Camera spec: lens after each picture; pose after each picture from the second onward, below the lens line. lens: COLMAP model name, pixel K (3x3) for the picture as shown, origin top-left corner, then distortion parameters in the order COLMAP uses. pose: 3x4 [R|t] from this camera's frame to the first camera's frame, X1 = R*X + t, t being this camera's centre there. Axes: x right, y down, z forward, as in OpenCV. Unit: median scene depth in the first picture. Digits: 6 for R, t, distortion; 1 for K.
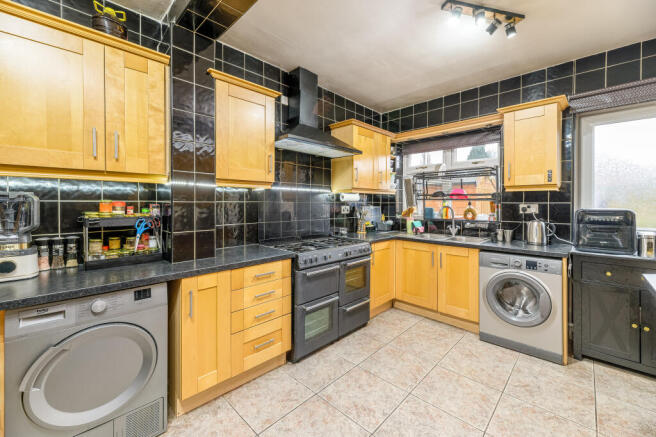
lens RADIAL K [[263.6, 0, 327.2], [0, 263.6, 203.4], [0, 0, 1]] dist [-0.001585, -0.000191]
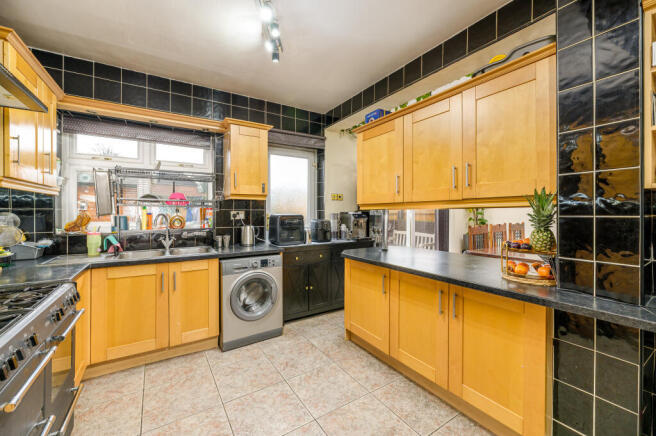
lens RADIAL K [[265.0, 0, 318.5], [0, 265.0, 211.2], [0, 0, 1]] dist [0.001383, 0.000105]
pose [[0.239057, -0.003626, 0.970999, -0.266744], [-0.002177, 0.999989, 0.004270, -0.002191], [-0.971003, -0.003135, 0.239046, 0.411688]]
